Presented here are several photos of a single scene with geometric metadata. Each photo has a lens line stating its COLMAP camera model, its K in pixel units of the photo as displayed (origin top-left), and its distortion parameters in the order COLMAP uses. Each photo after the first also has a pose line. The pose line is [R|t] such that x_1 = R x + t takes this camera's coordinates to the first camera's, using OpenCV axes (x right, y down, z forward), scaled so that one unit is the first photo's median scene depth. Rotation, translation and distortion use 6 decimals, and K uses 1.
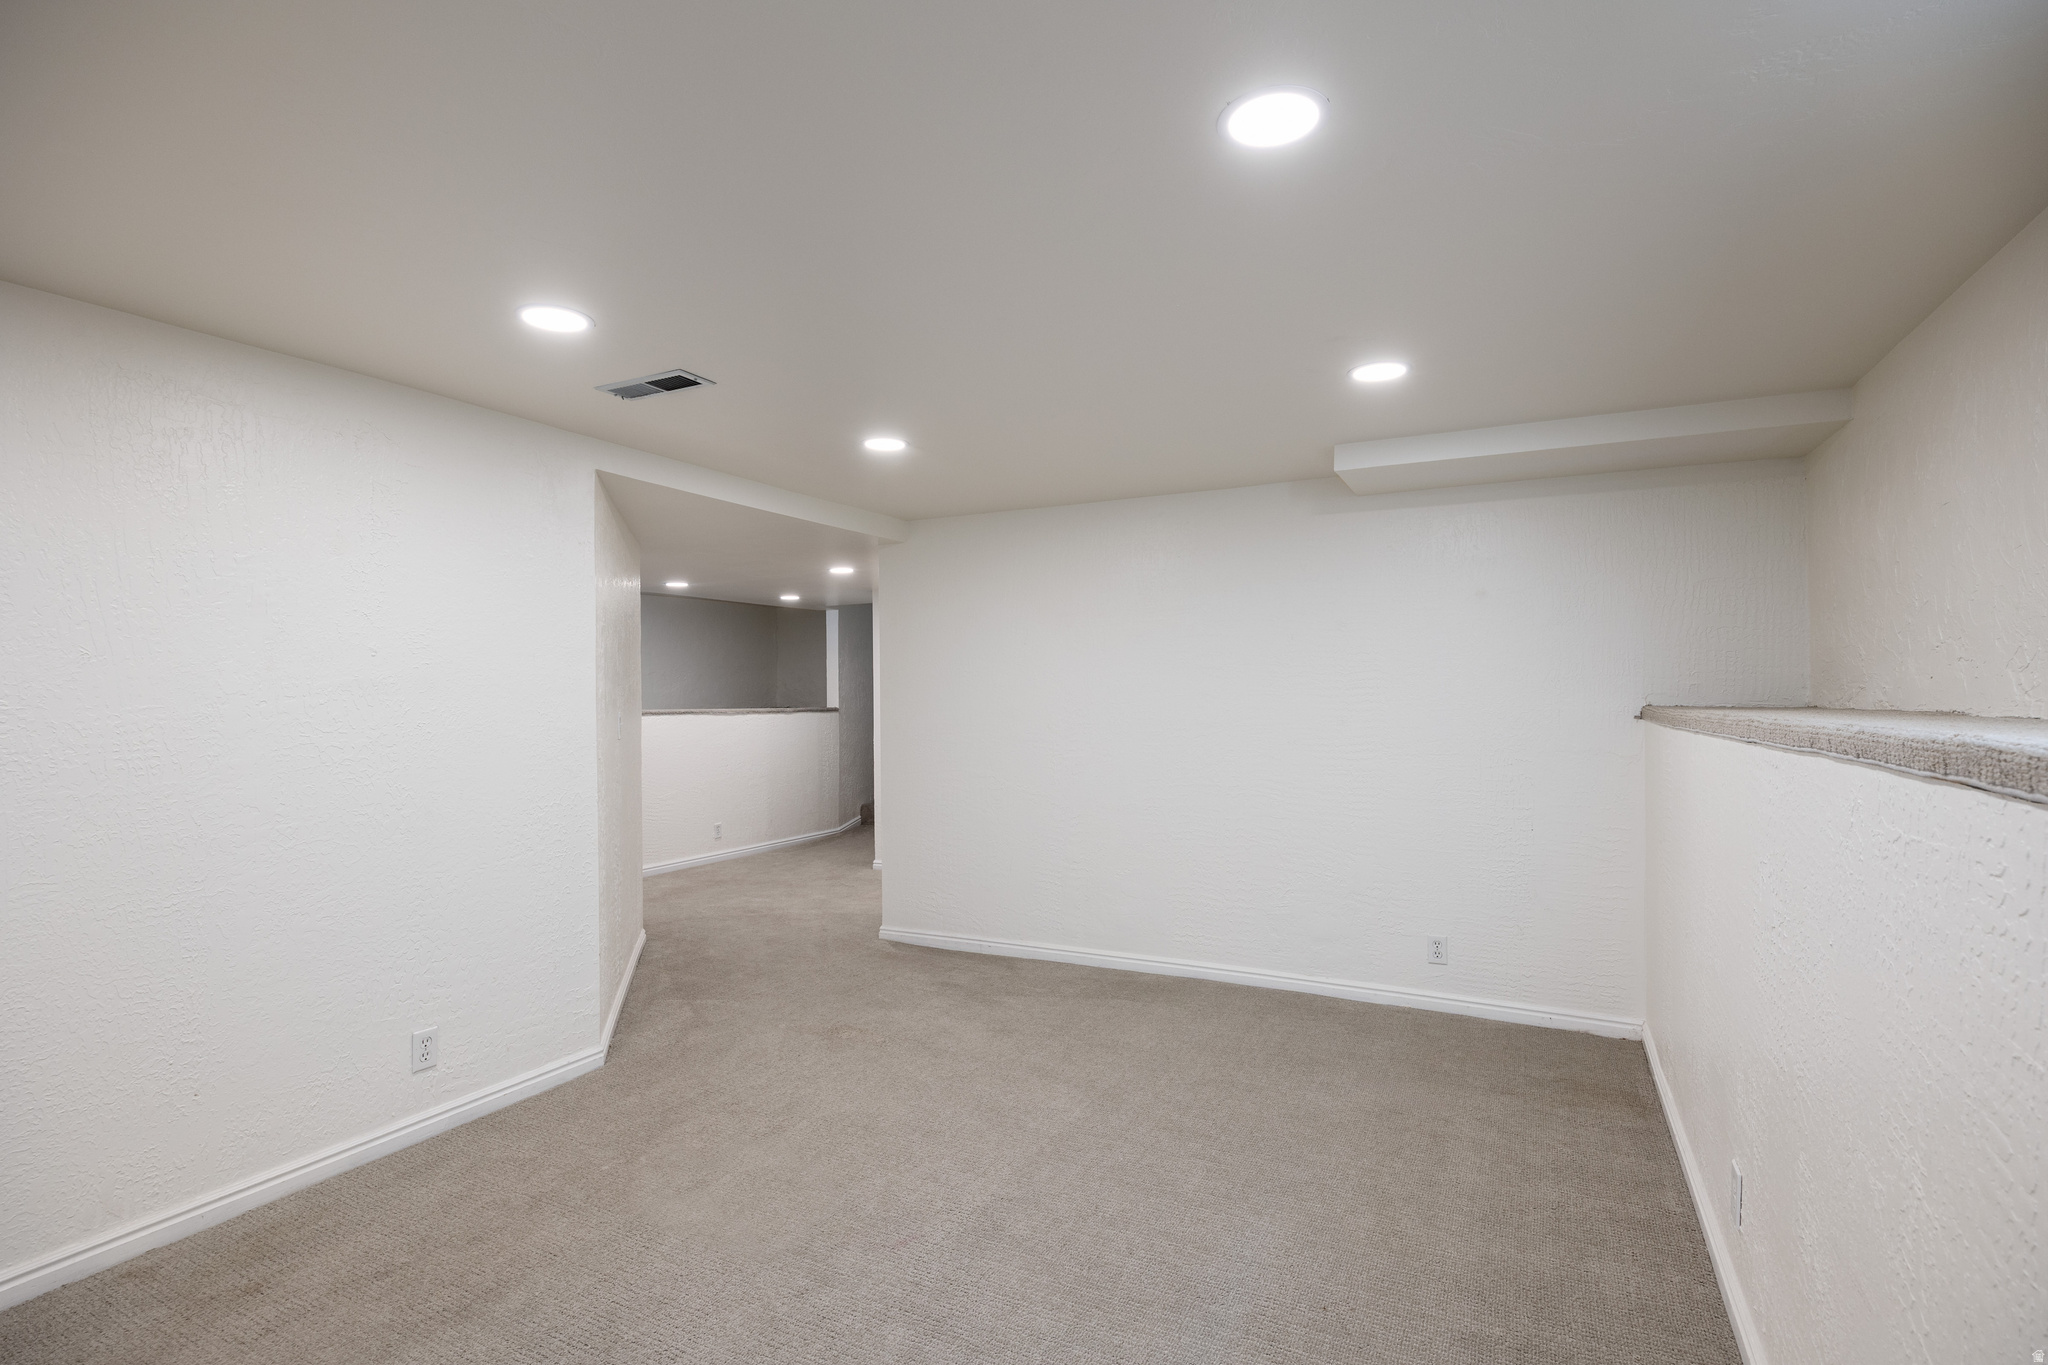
lens RADIAL K [[966.1, 0, 1026.4], [0, 966.1, 693.7], [0, 0, 1]] dist [0.004779, -0.000203]
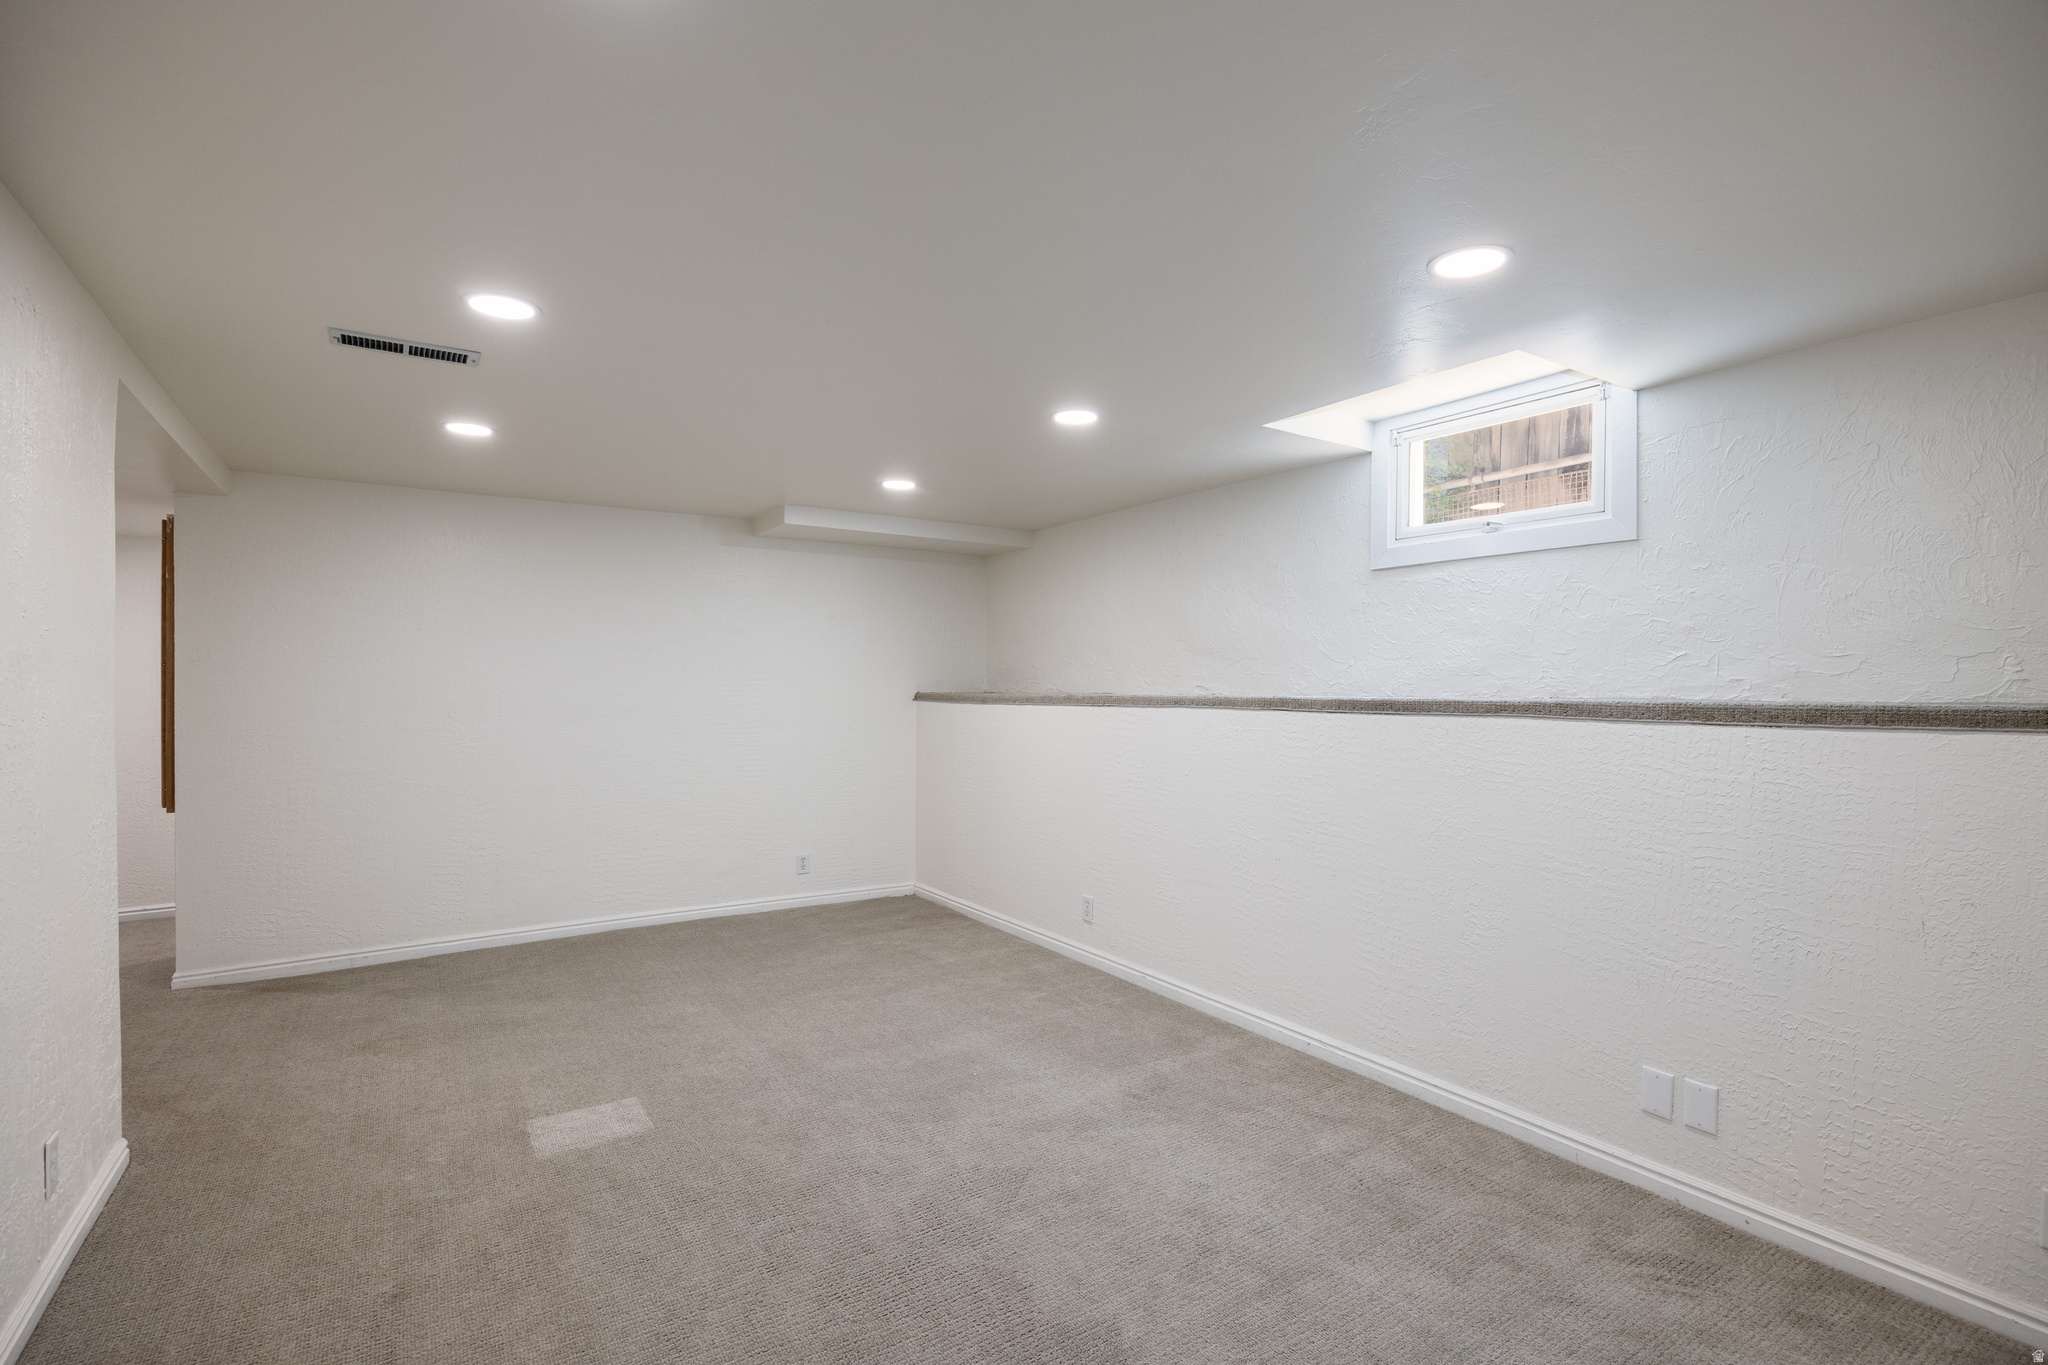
lens RADIAL K [[966.1, 0, 1029.7], [0, 966.1, 685.5], [0, 0, 1]] dist [0.004779, -0.000203]
pose [[0.493478, 0.008752, 0.869714, -0.650953], [-0.006111, 0.999960, -0.006595, 0.009234], [-0.869737, -0.002060, 0.493512, 0.007265]]
